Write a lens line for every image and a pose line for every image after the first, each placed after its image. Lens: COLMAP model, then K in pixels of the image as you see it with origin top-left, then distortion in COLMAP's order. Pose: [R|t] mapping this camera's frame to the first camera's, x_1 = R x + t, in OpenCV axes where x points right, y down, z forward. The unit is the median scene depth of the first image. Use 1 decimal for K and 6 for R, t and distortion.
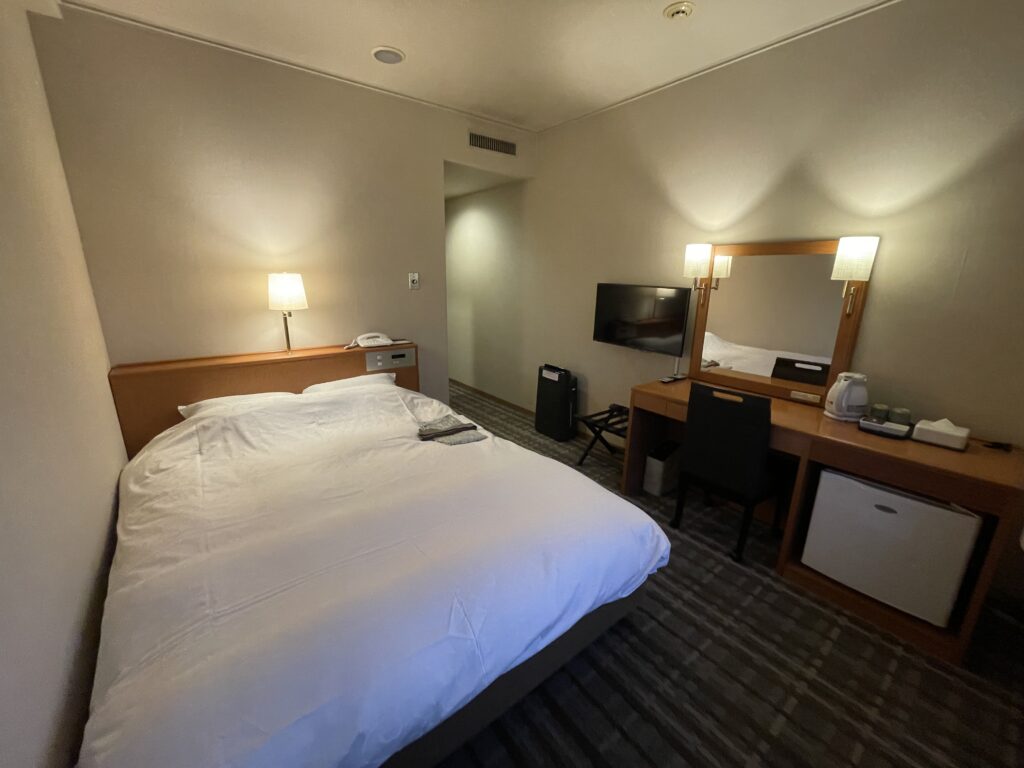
lens RADIAL K [[421.6, 0, 512.0], [0, 421.6, 384.0], [0, 0, 1]] dist [-0.001963, -0.000113]
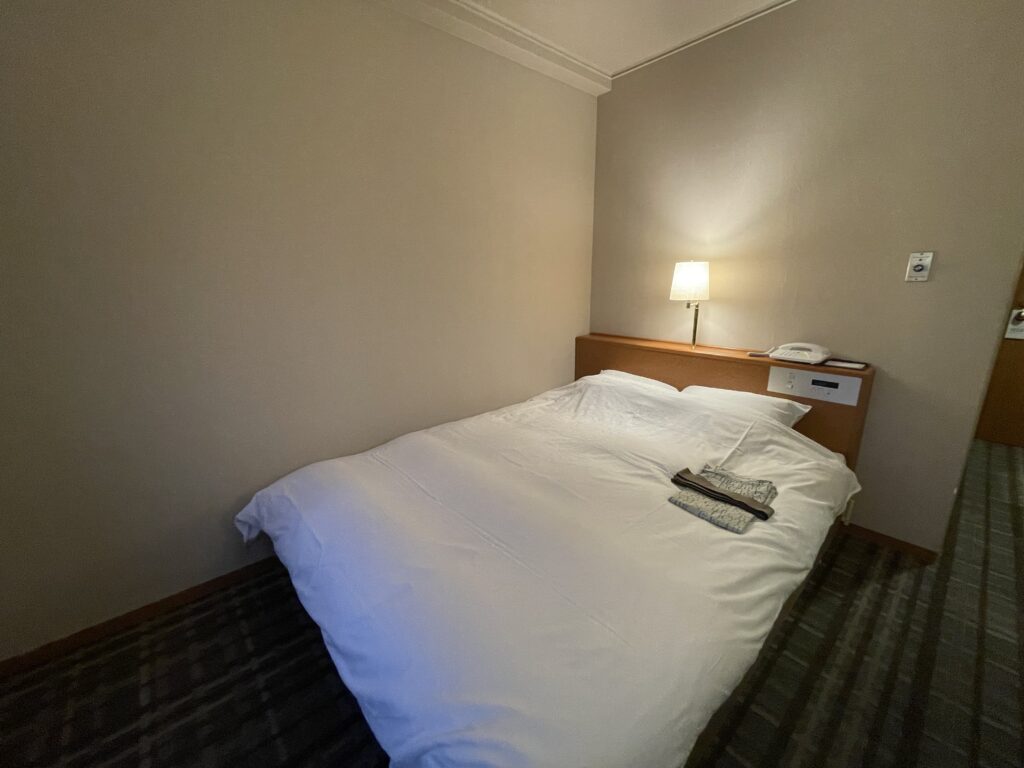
lens RADIAL K [[421.6, 0, 512.0], [0, 421.6, 384.0], [0, 0, 1]] dist [-0.001963, -0.000113]
pose [[0.036722, 0.234722, -0.971369, 0.440239], [-0.239132, 0.945848, 0.219515, -0.117865], [0.970293, 0.224224, 0.090863, 0.597869]]
